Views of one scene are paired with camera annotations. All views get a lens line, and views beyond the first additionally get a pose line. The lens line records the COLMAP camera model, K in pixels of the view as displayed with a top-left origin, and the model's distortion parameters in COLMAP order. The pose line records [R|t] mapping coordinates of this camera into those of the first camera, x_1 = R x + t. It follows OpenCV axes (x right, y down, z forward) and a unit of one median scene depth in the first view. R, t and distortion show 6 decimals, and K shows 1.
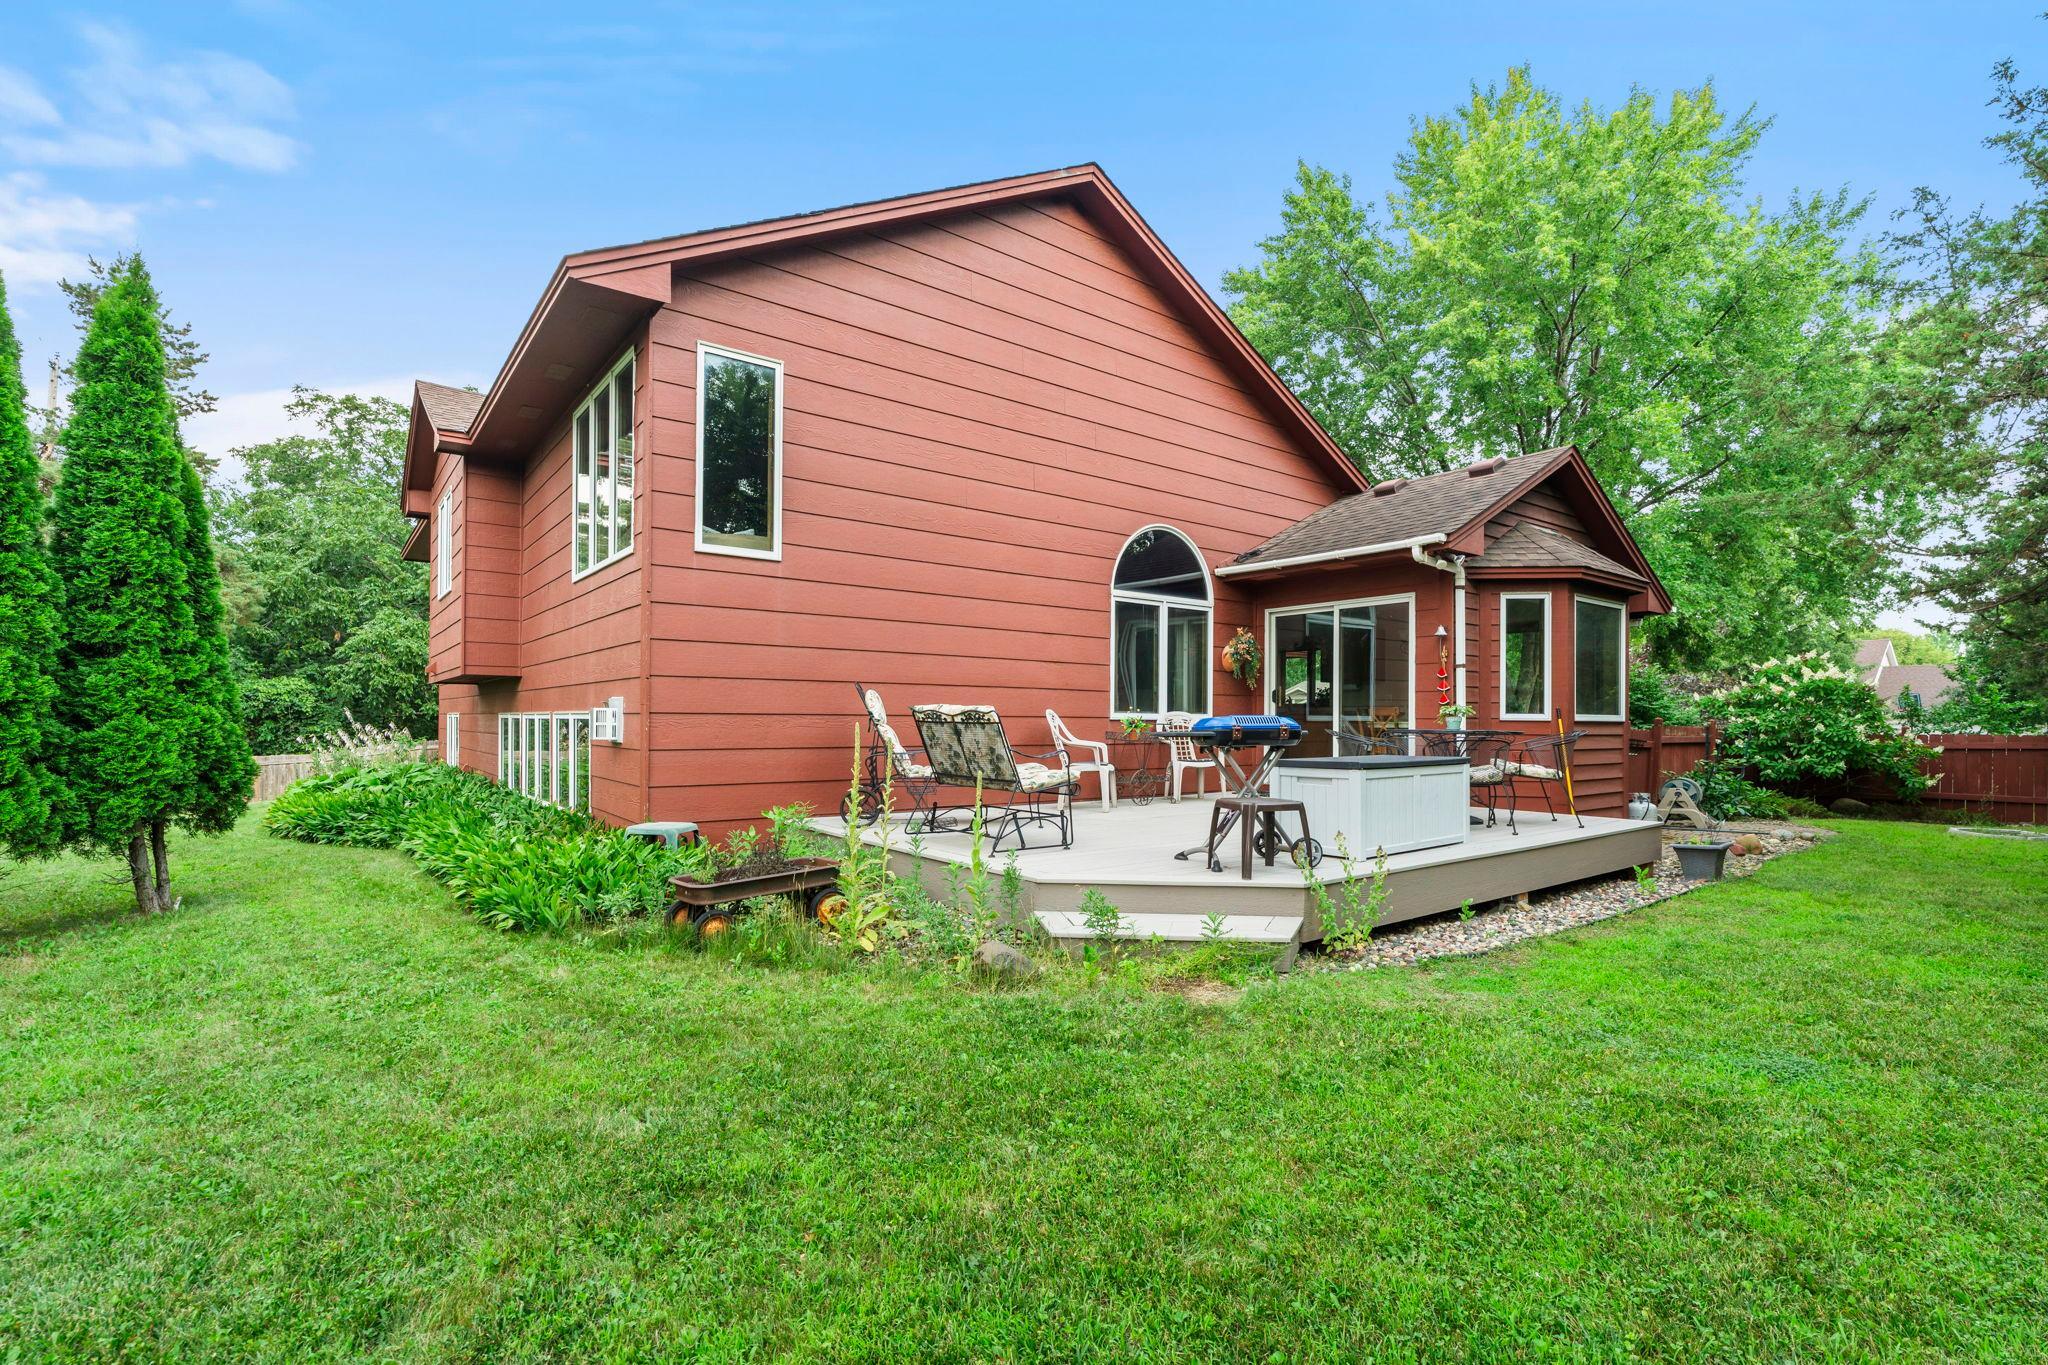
lens RADIAL K [[927.0, 0, 1012.1], [0, 927.0, 710.3], [0, 0, 1]] dist [-0.009557, -0.000177]
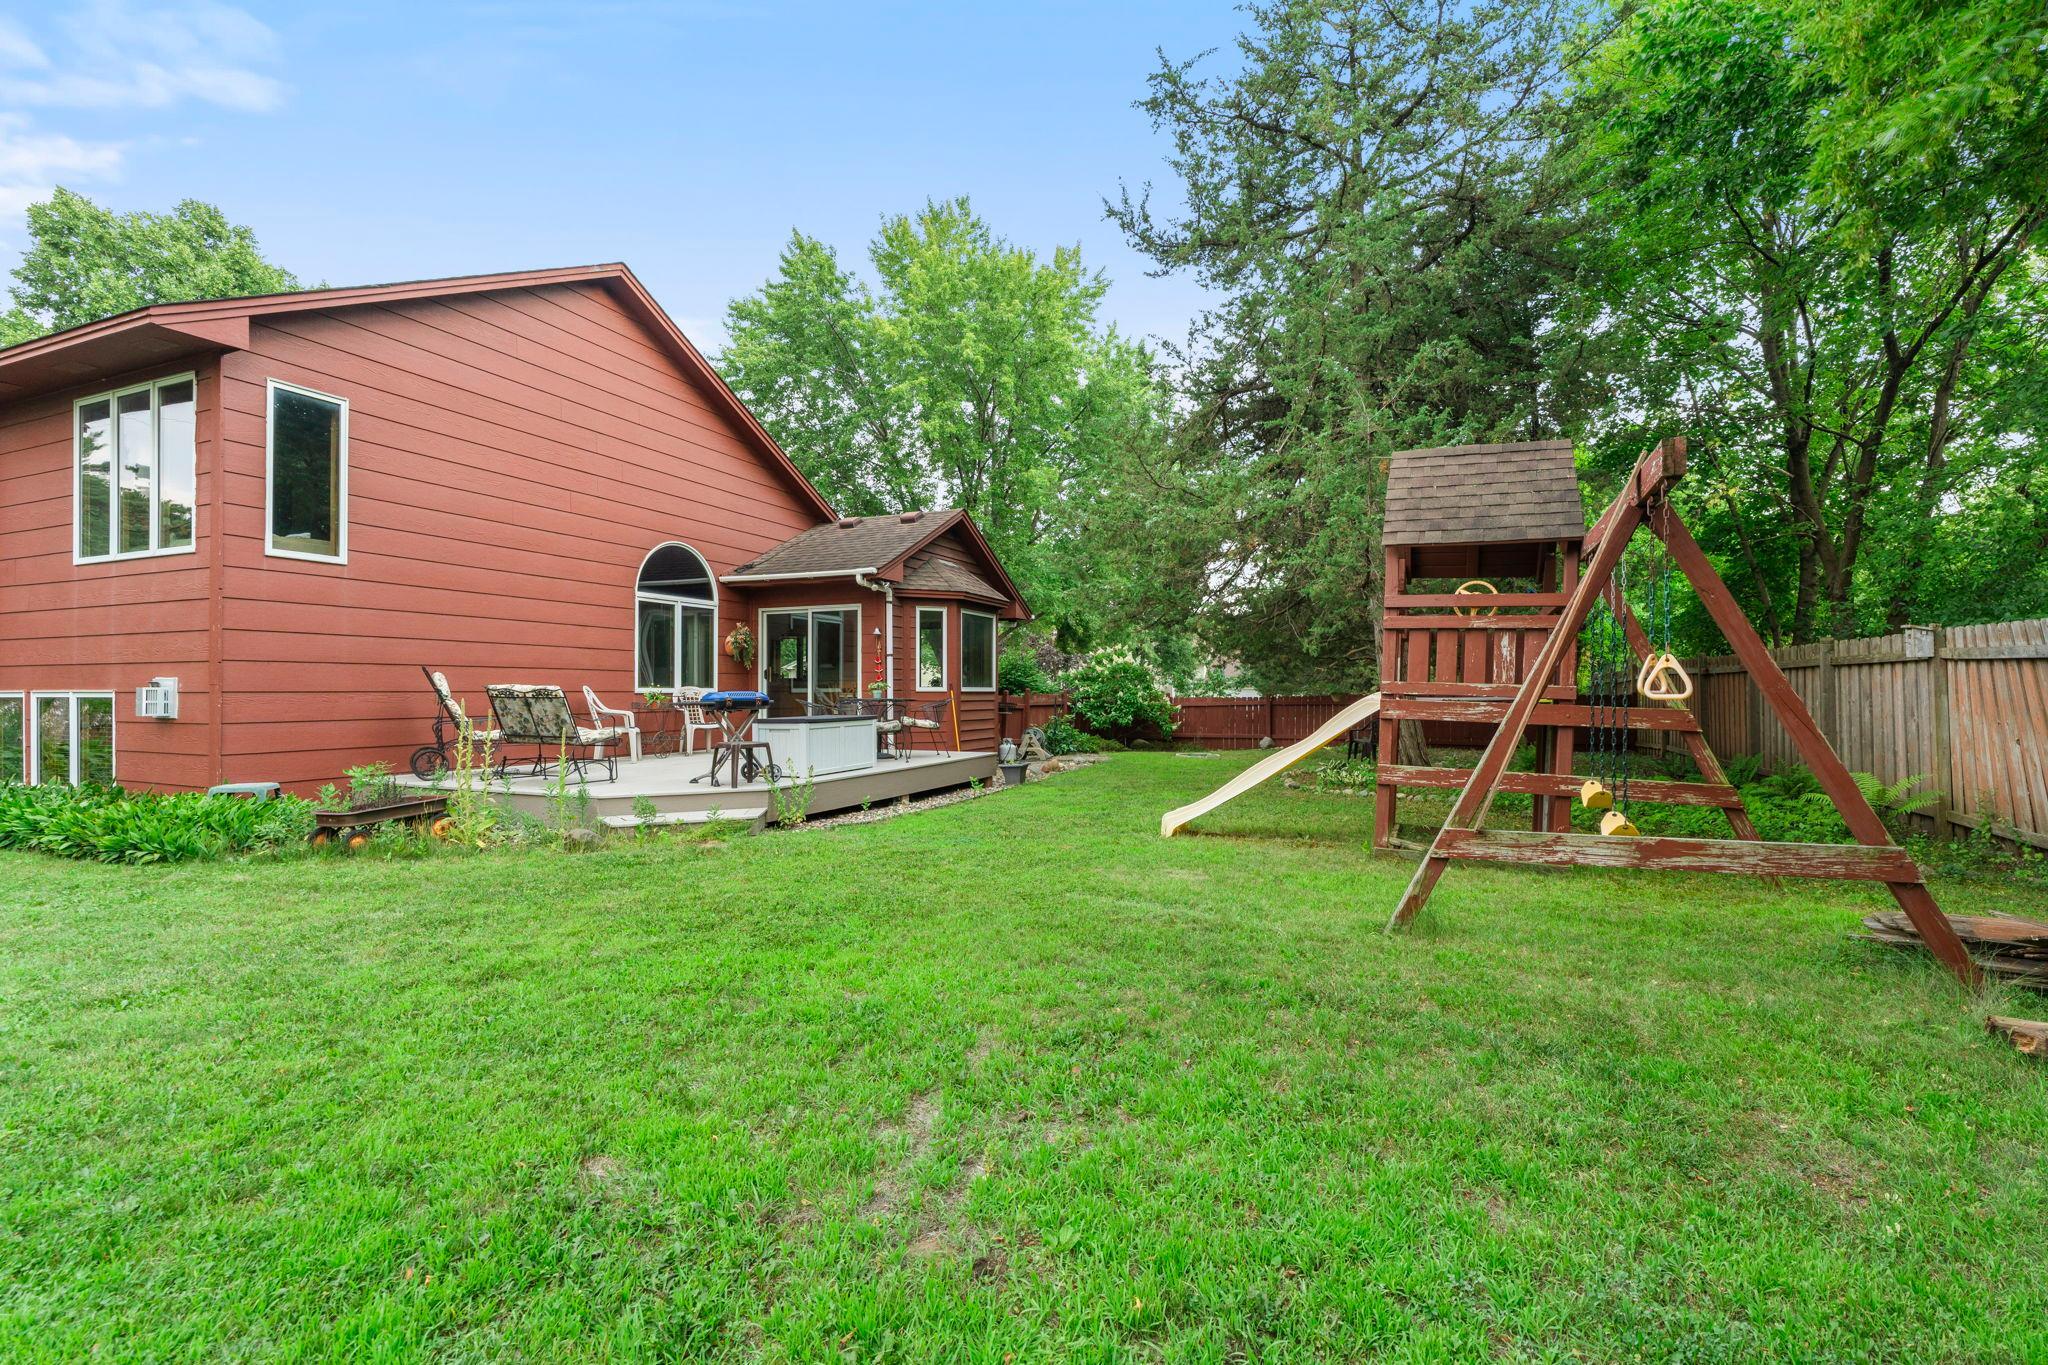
lens RADIAL K [[918.7, 0, 1024.0], [0, 918.7, 682.5], [0, 0, 1]] dist [-0.003123, 0.000002]
pose [[0.863333, -0.002562, 0.504629, -0.069468], [0.001093, 0.999994, 0.003207, -0.008214], [-0.504634, -0.002217, 0.863330, -0.364420]]
